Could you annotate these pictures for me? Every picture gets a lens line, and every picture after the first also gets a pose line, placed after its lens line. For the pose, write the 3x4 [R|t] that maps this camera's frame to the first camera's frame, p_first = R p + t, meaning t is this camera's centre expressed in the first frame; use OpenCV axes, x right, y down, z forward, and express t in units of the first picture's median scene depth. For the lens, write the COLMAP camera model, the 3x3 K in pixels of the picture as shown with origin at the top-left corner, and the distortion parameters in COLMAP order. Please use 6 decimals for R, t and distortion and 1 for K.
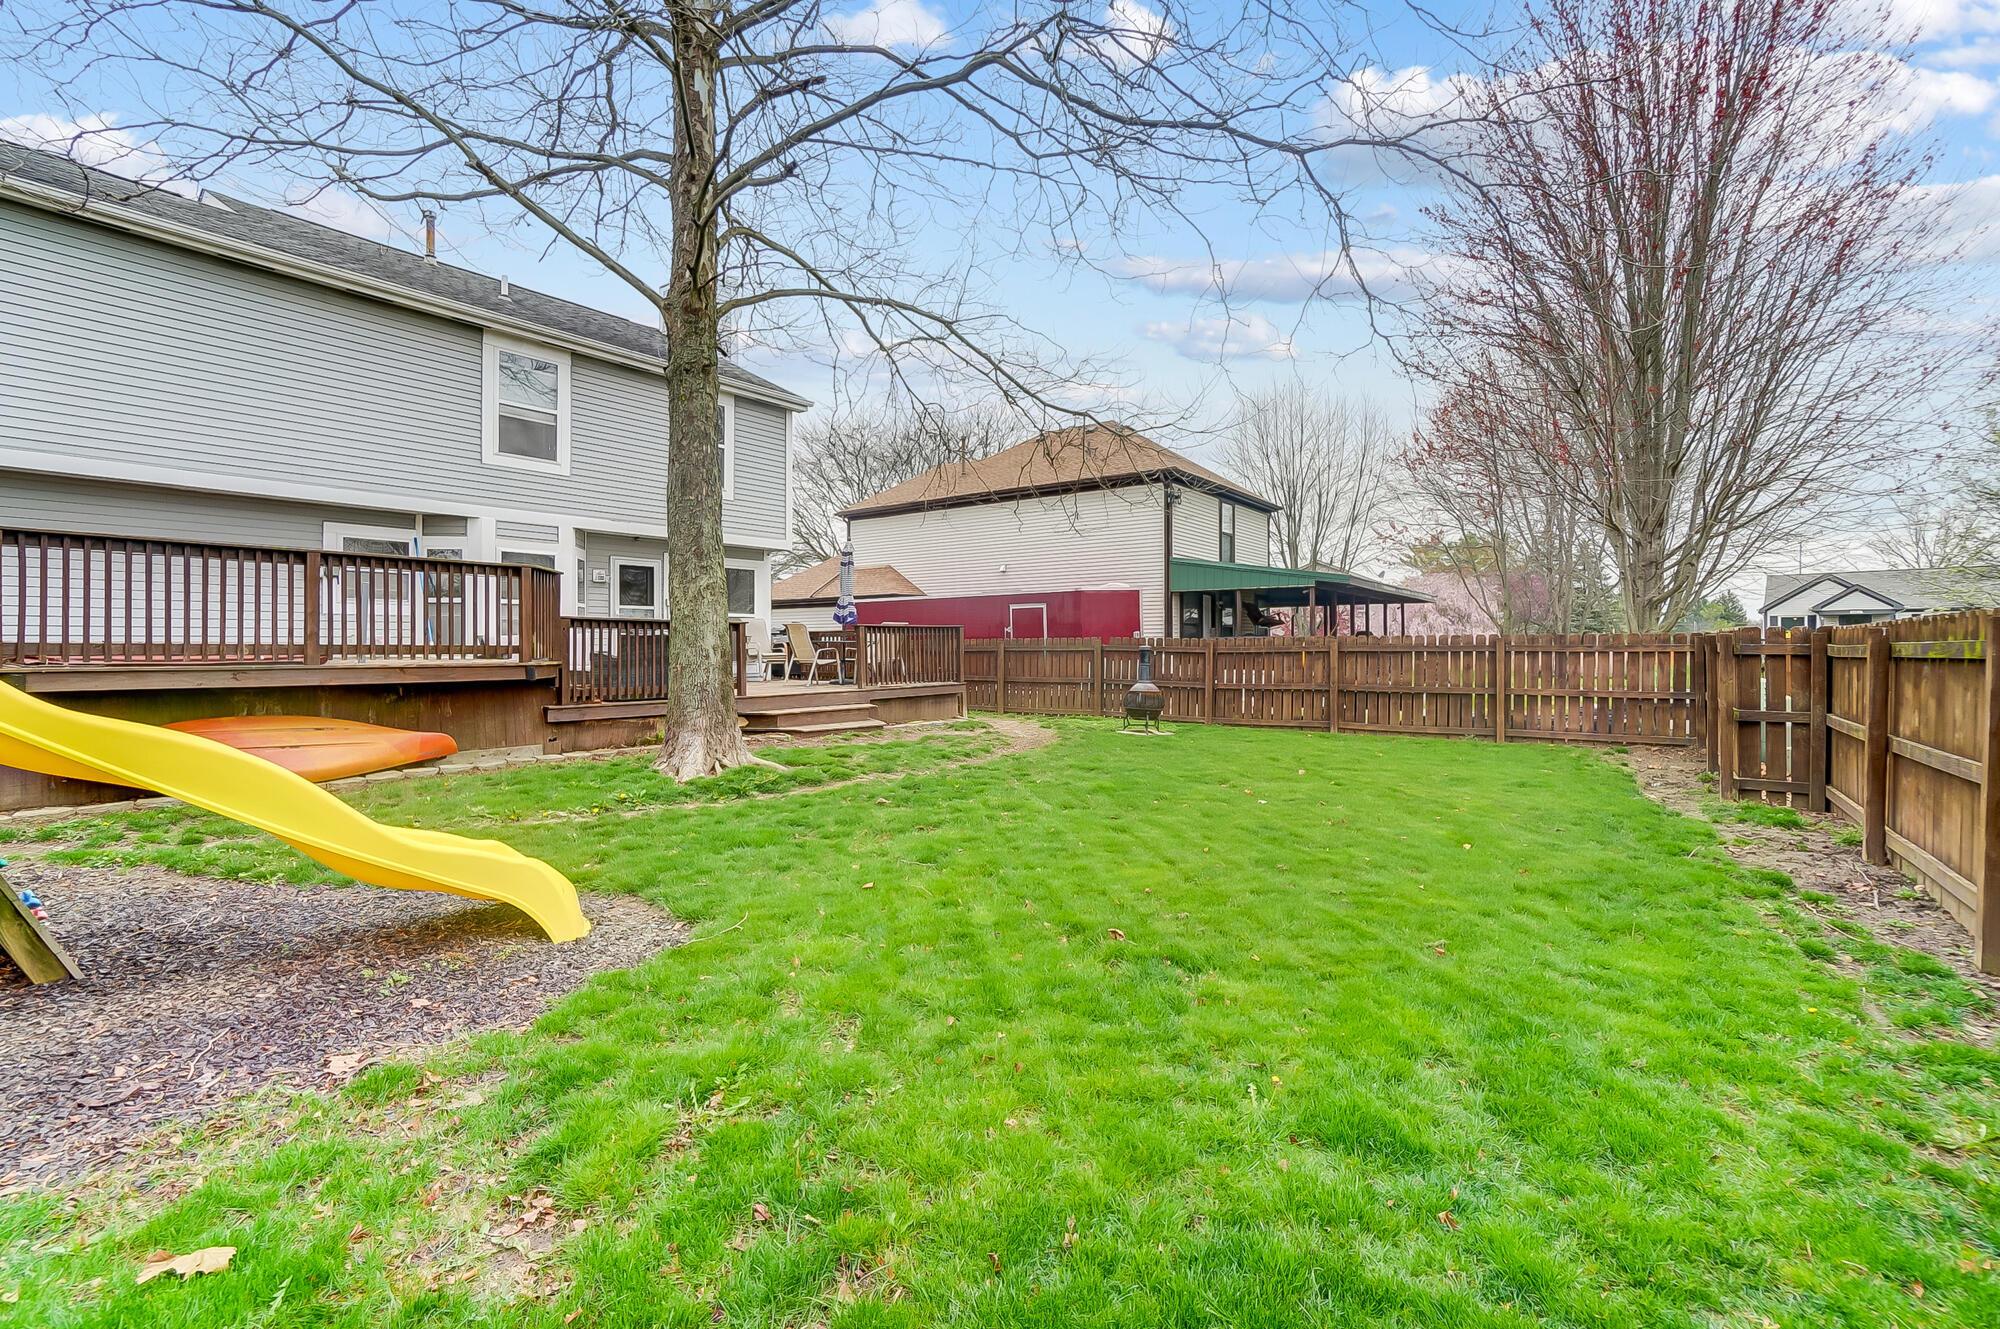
lens RADIAL K [[887.9, 0, 1004.8], [0, 887.9, 647.9], [0, 0, 1]] dist [-0.001498, -0.000233]
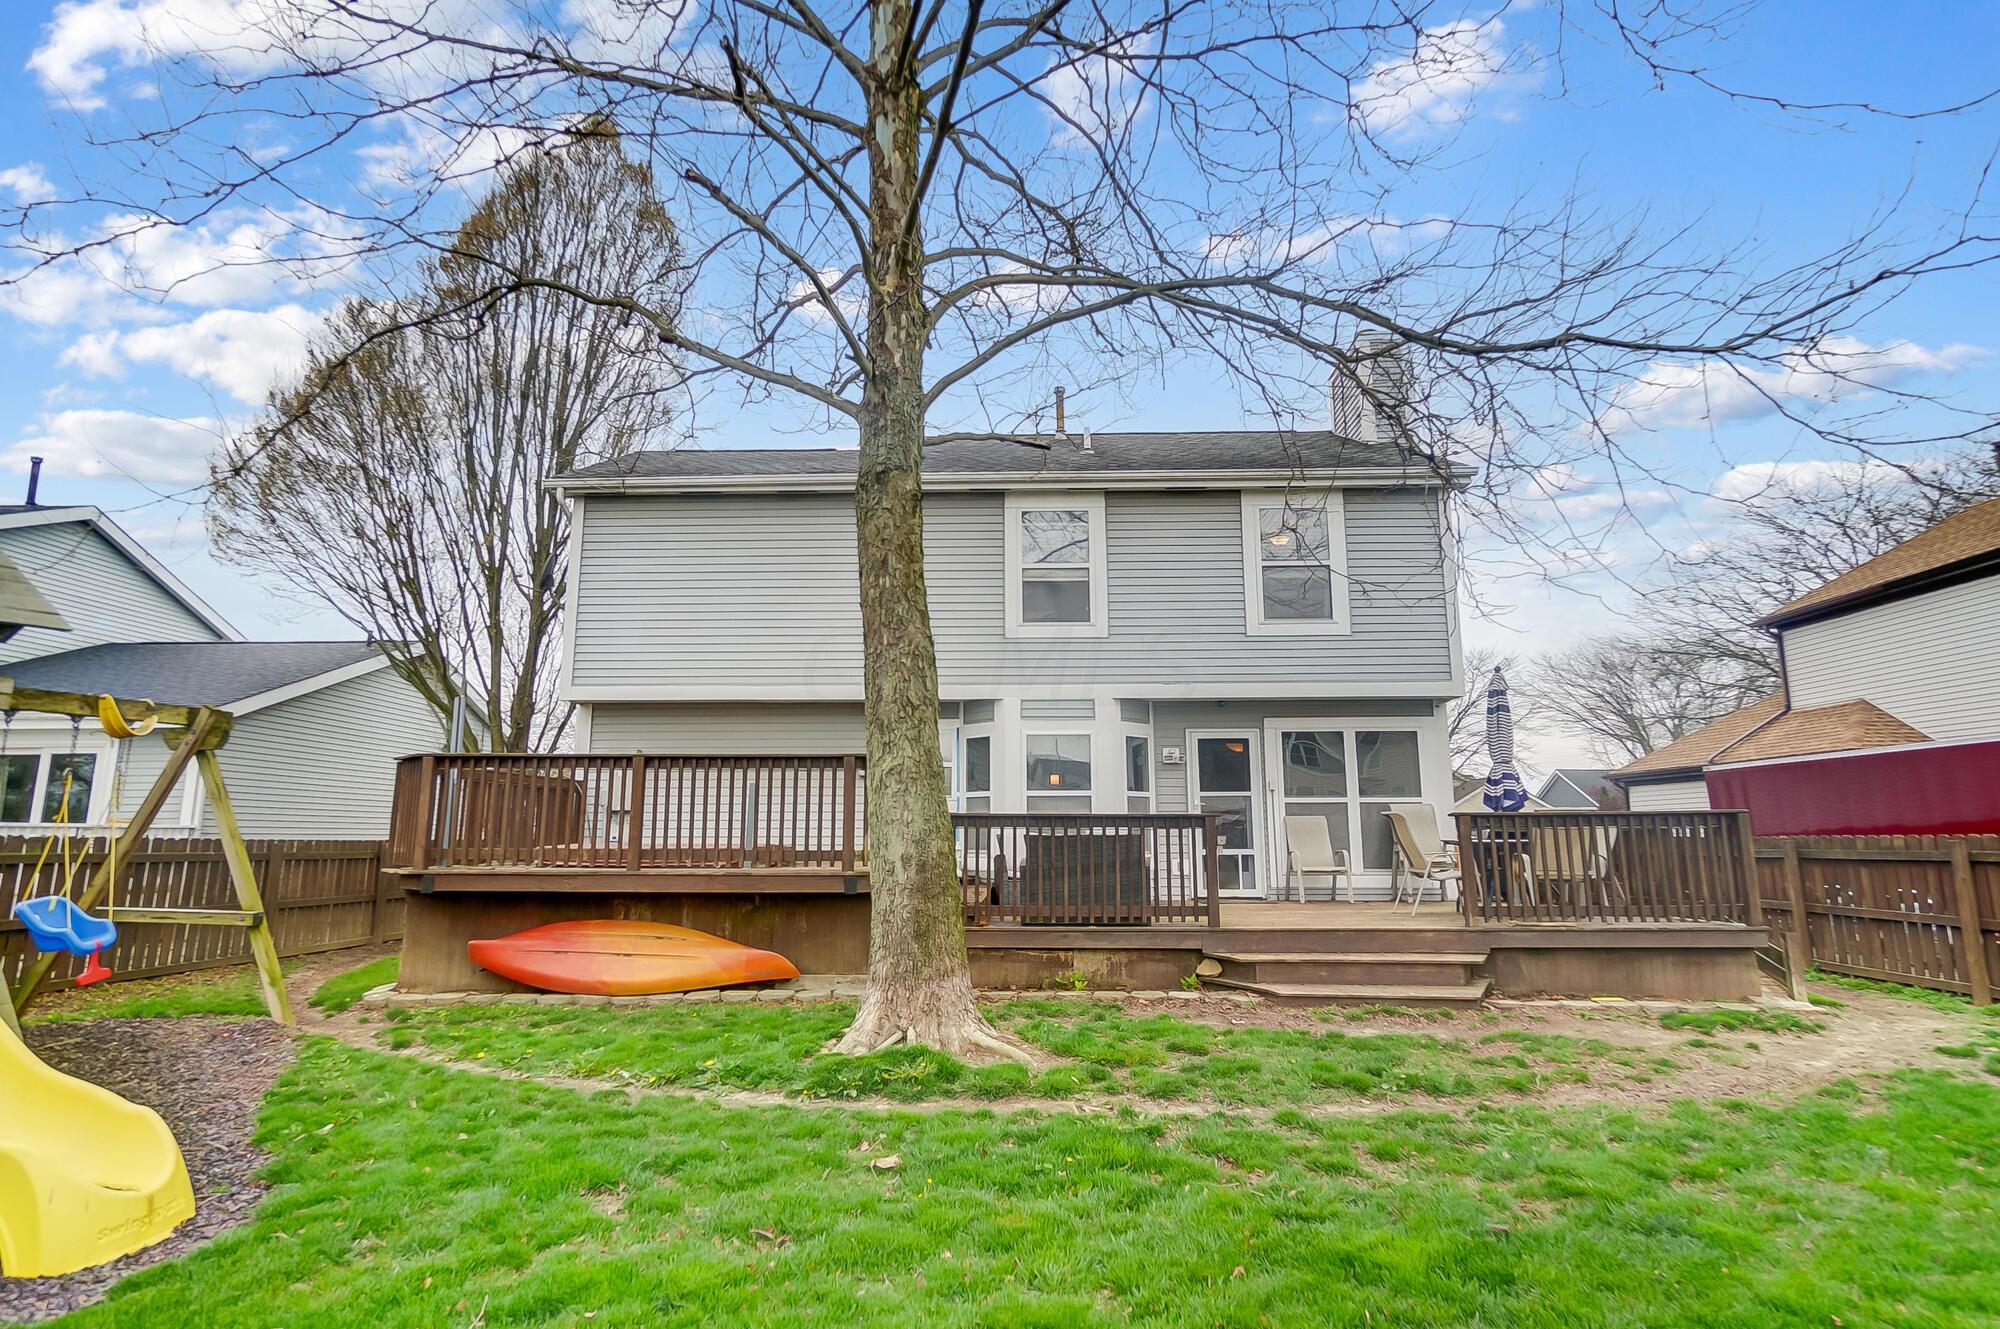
lens RADIAL K [[1059.7, 0, 1000.0], [0, 1059.7, 664.5], [0, 0, 1]] dist [0.002274, 0.000420]
pose [[0.563843, -0.135567, -0.814680, 0.255627], [-0.001444, 0.986272, -0.165121, -0.006861], [0.825881, 0.094278, 0.555907, 0.392485]]
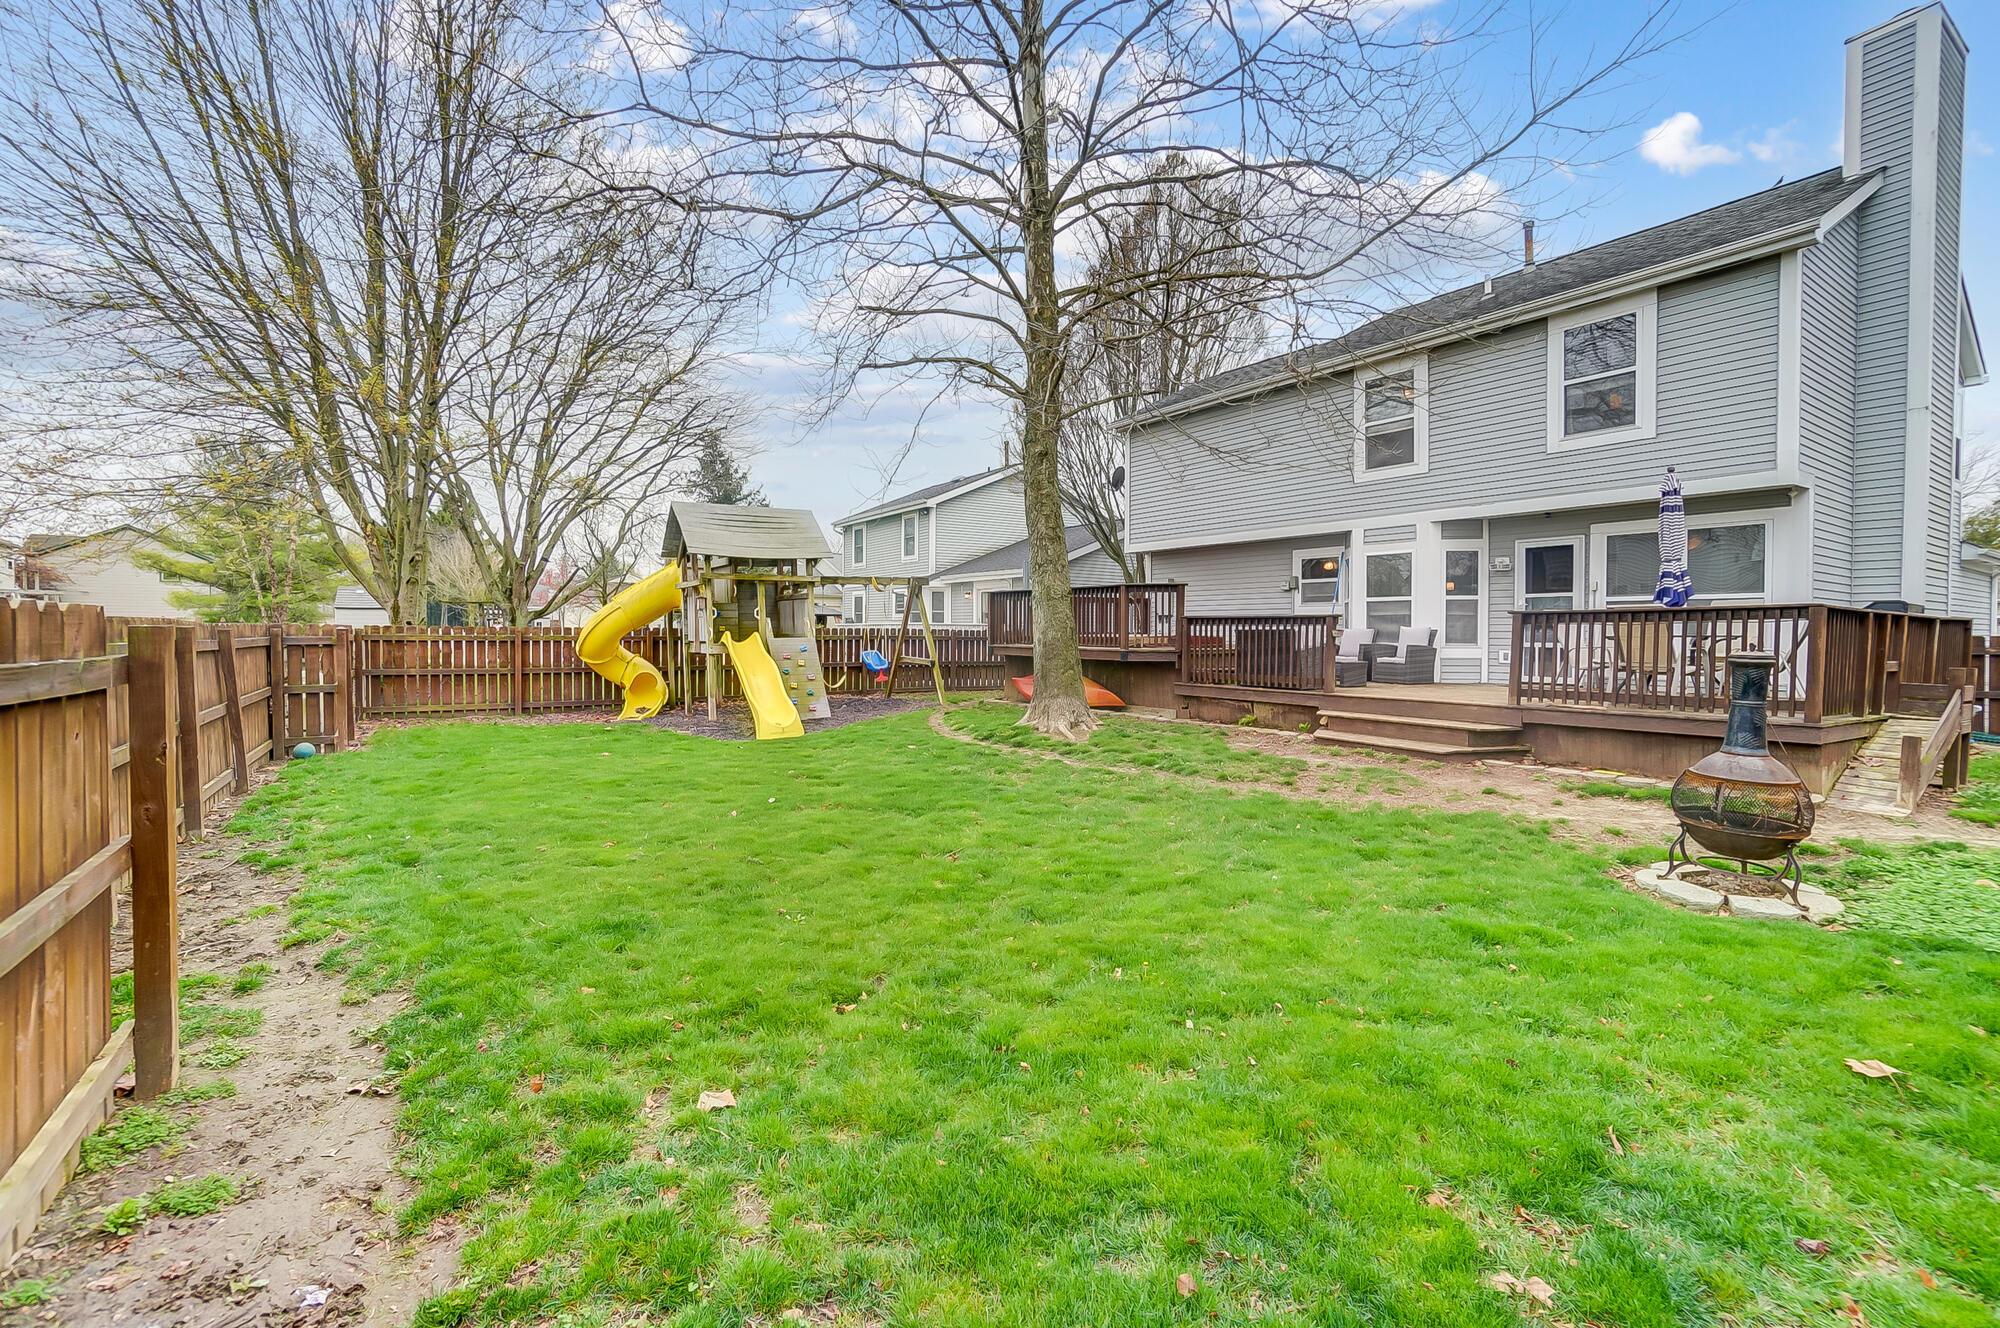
lens RADIAL K [[887.9, 0, 1004.8], [0, 887.9, 647.4], [0, 0, 1]] dist [-0.001498, -0.000233]
pose [[-0.347761, 0.016591, -0.937436, 0.655543], [-0.008293, 0.999750, 0.020771, -0.010663], [0.937547, 0.014997, -0.347536, 0.939054]]
